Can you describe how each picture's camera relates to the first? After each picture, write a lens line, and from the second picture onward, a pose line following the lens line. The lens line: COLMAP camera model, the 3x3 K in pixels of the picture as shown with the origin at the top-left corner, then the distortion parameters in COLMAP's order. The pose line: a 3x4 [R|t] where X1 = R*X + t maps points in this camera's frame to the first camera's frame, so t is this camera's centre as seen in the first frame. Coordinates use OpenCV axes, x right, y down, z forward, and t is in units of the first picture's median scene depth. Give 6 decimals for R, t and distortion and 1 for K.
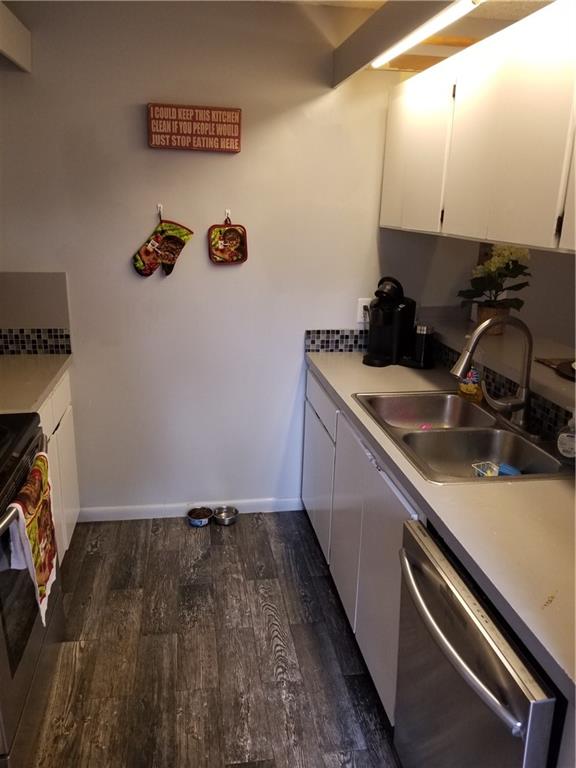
lens RADIAL K [[602.2, 0, 287.1], [0, 602.2, 377.9], [0, 0, 1]] dist [0.001094, -0.042358]
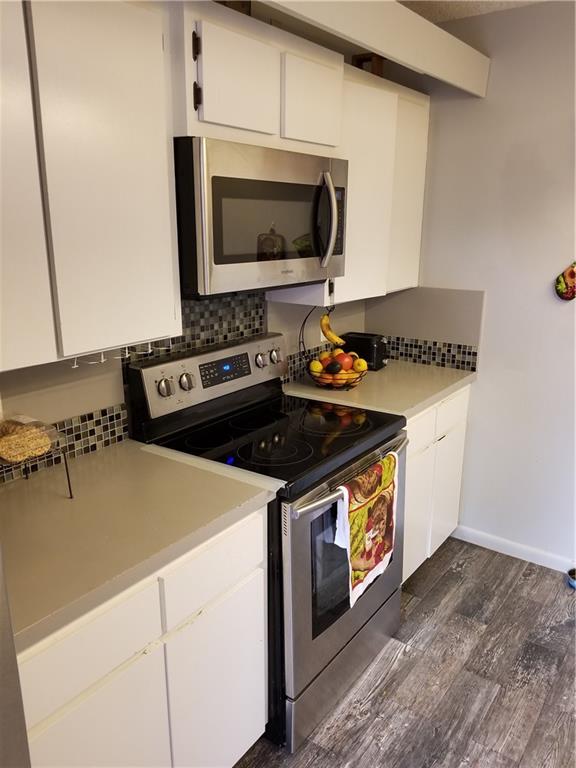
lens RADIAL K [[602.2, 0, 284.4], [0, 602.2, 385.8], [0, 0, 1]] dist [0.001094, -0.042358]
pose [[0.692087, 0.160608, -0.703719, 0.146587], [-0.183921, 0.981990, 0.043236, -0.001869], [0.697989, 0.099506, 0.709161, 0.072609]]
